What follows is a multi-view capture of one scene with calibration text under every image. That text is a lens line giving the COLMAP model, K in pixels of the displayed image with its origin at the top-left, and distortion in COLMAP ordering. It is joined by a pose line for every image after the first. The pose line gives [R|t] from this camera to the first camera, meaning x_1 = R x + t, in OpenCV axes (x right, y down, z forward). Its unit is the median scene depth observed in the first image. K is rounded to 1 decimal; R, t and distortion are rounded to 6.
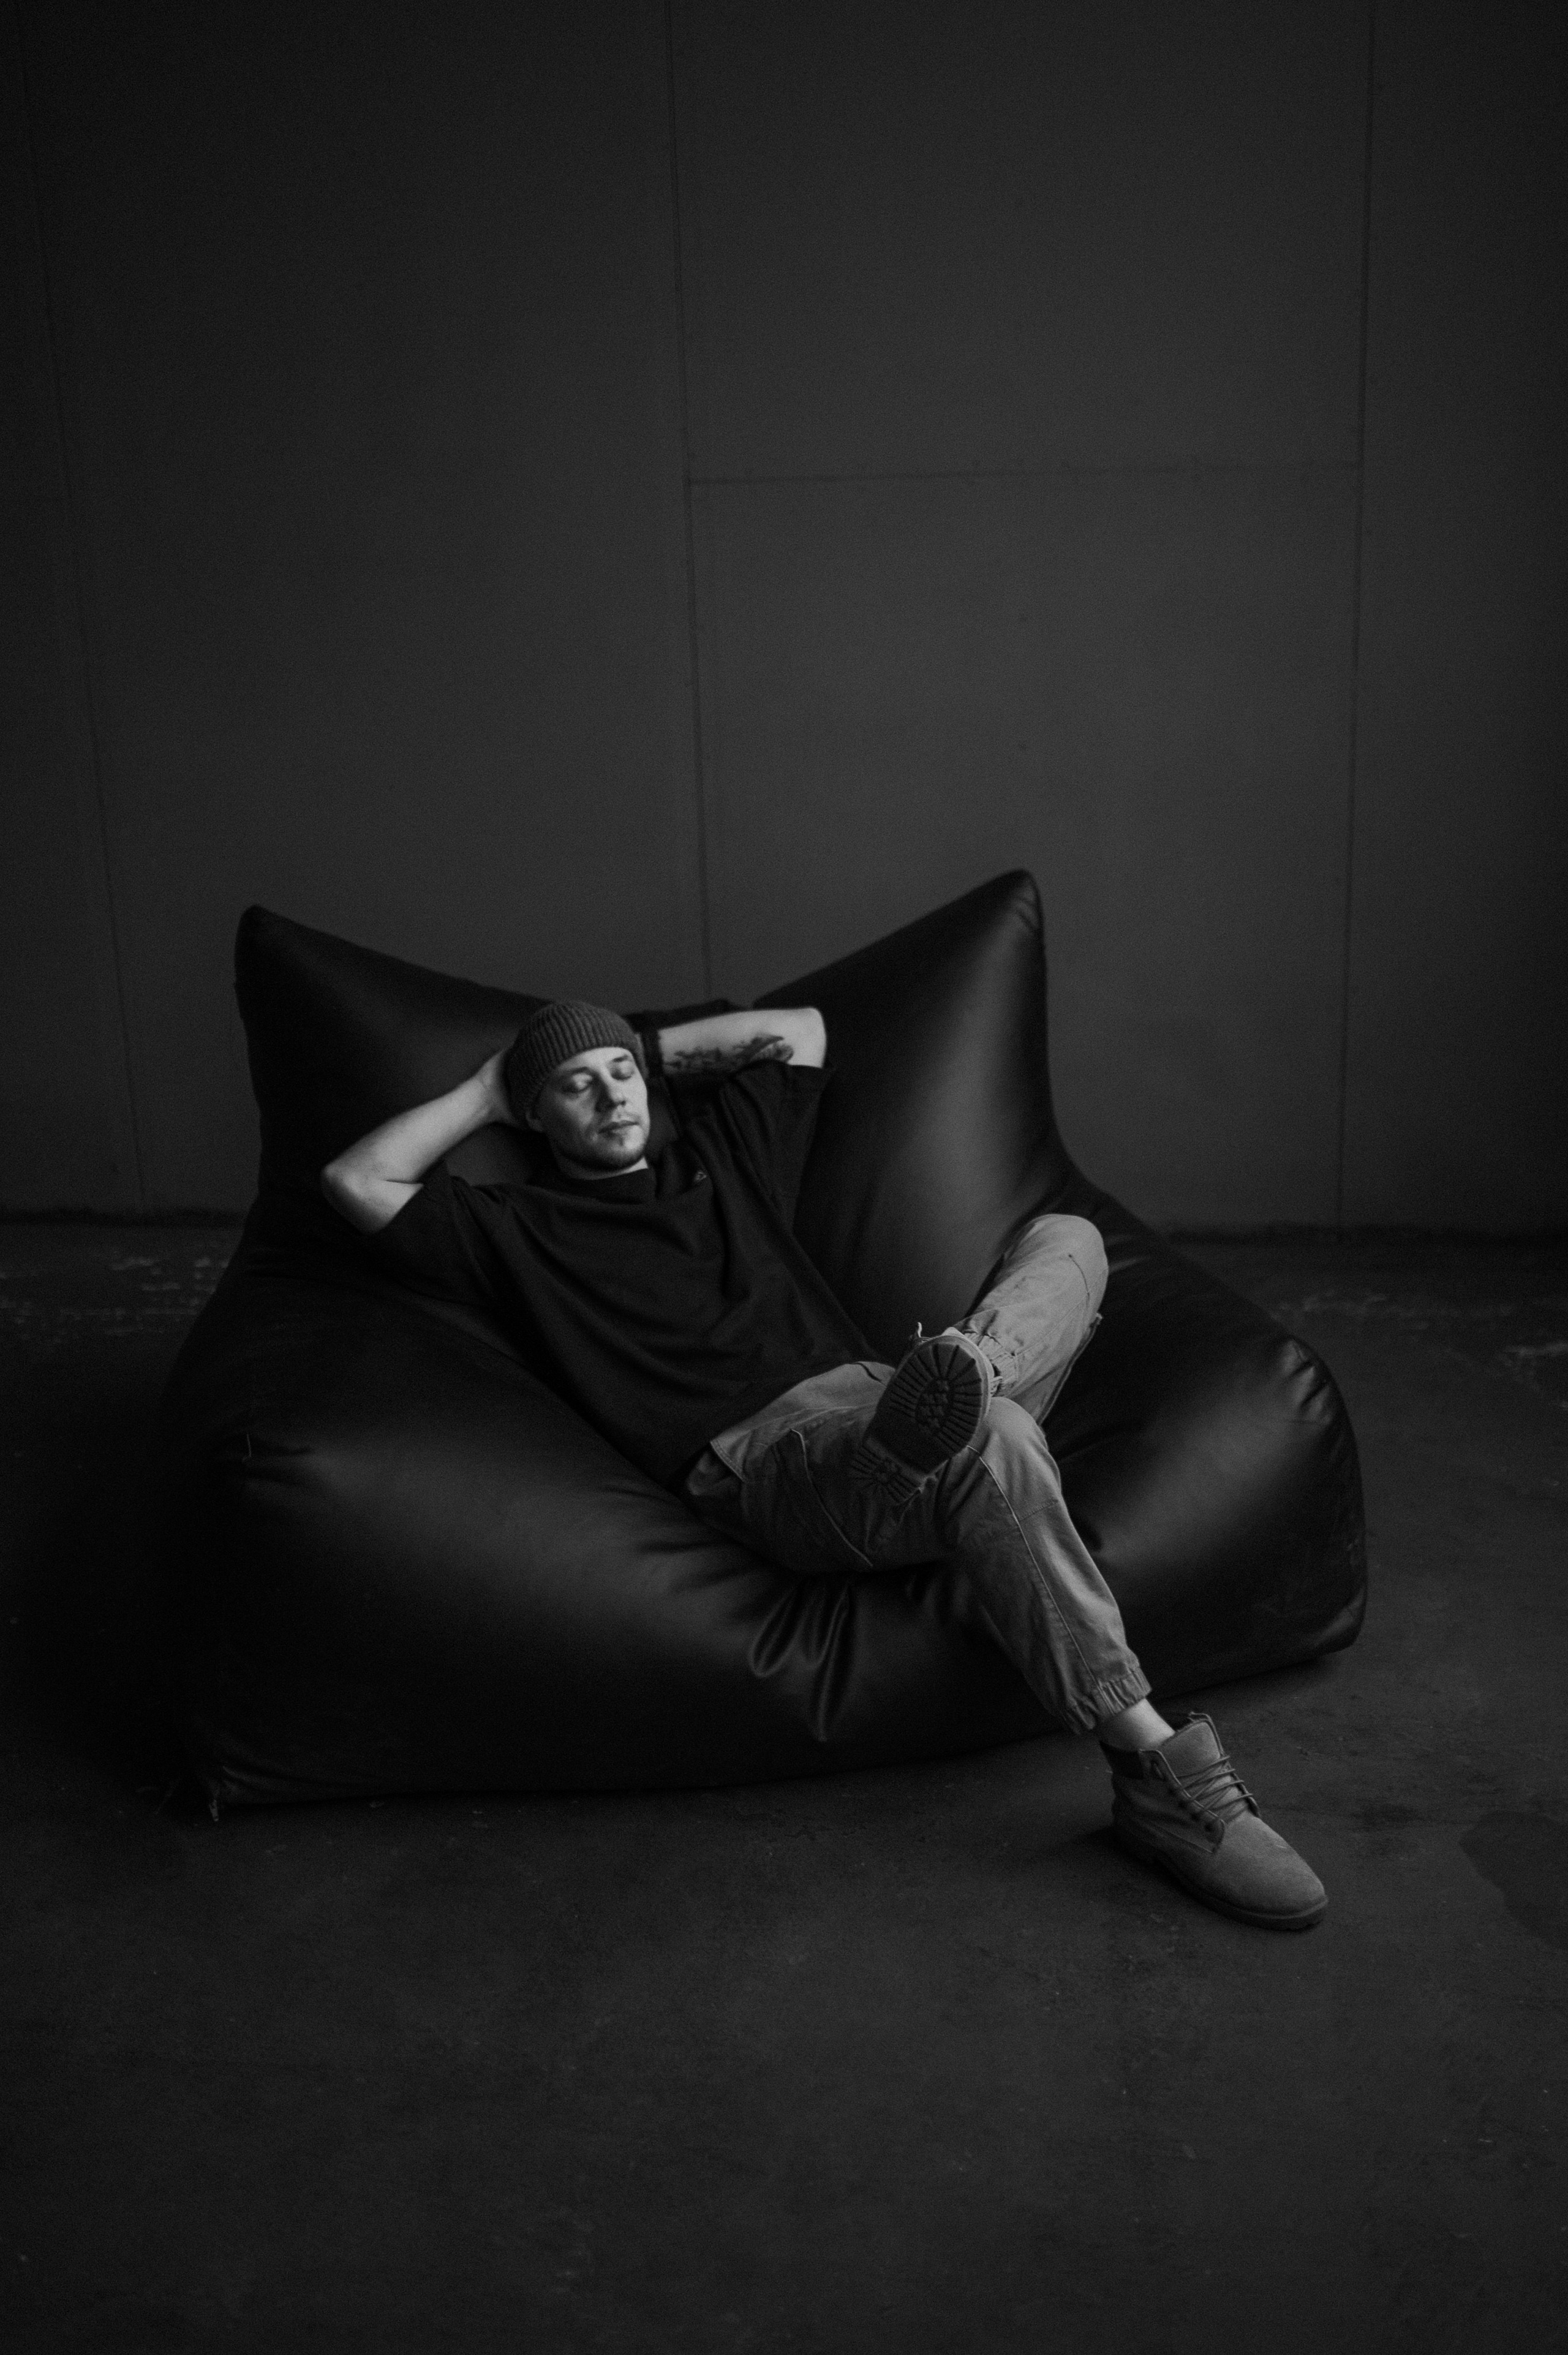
lens RADIAL K [[2425.4, 0, 784.0], [0, 2425.4, 1177.5], [0, 0, 1]] dist [0.047778, -0.008513]
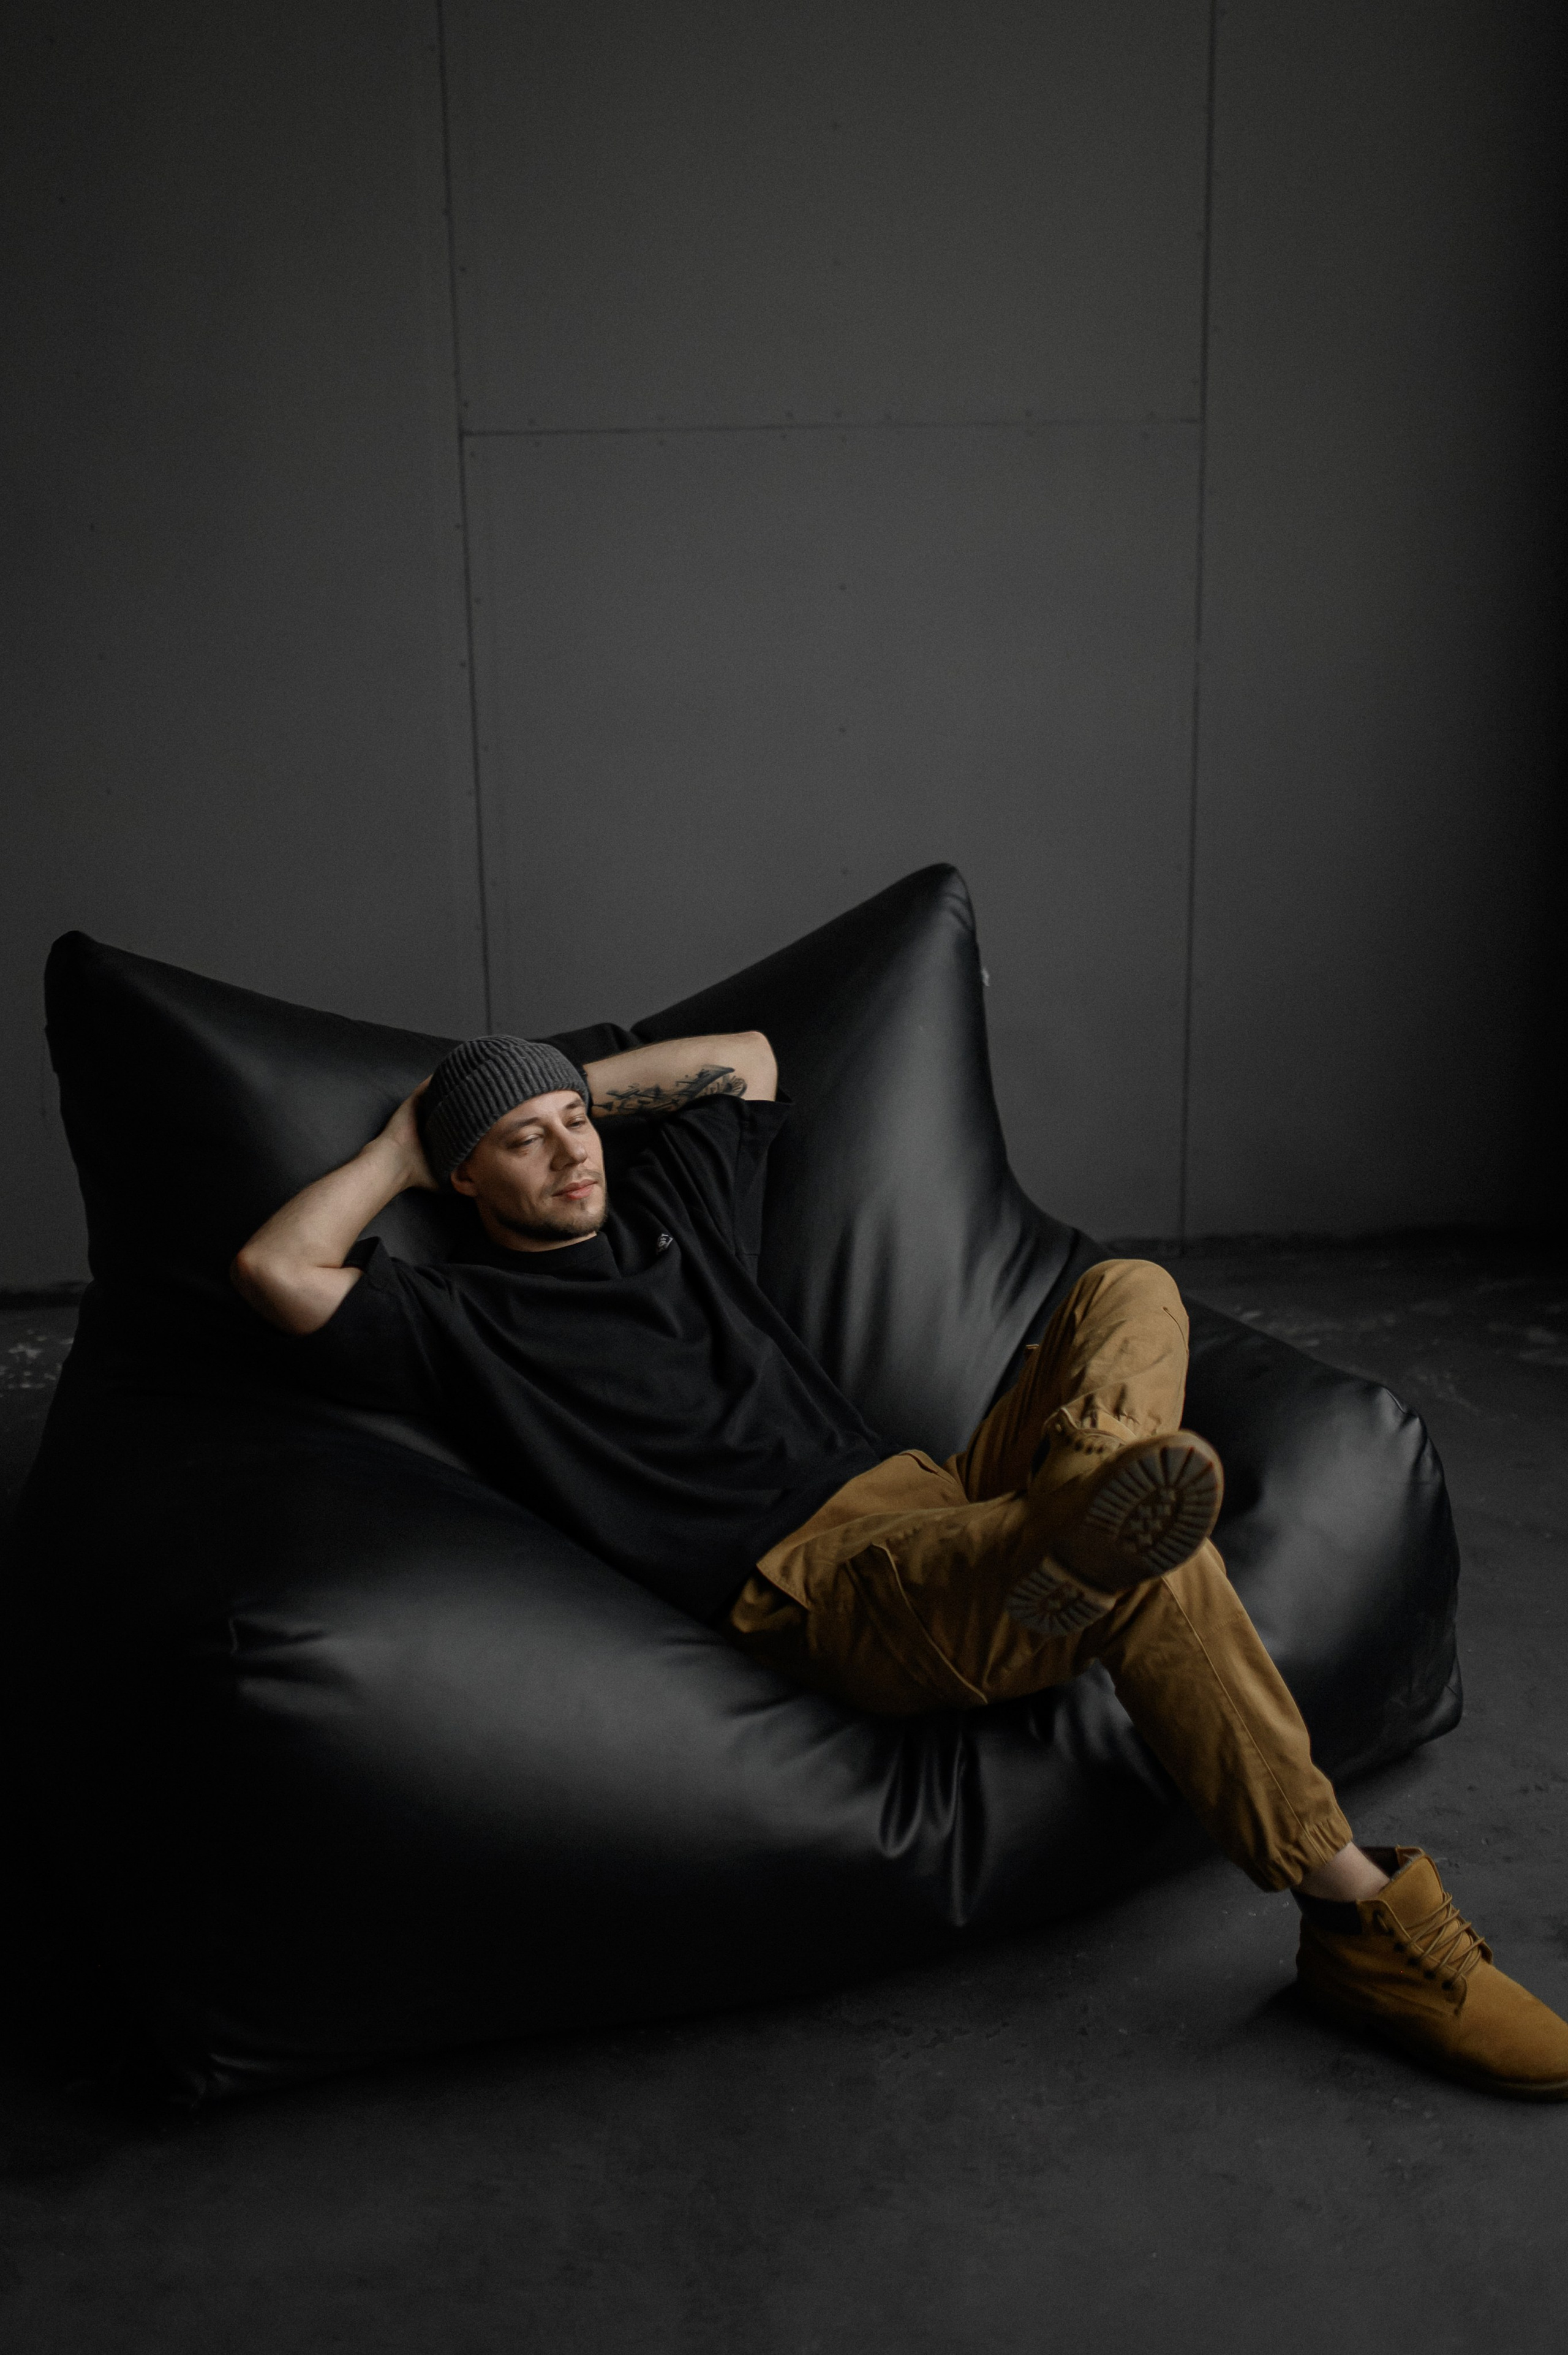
lens RADIAL K [[2425.4, 0, 784.0], [0, 2425.4, 1177.5], [0, 0, 1]] dist [0.047778, -0.008513]
pose [[0.977620, -0.054610, 0.203169, -0.182305], [0.054939, 0.998482, 0.004029, -0.025526], [-0.203081, 0.007223, 0.979135, 0.188808]]
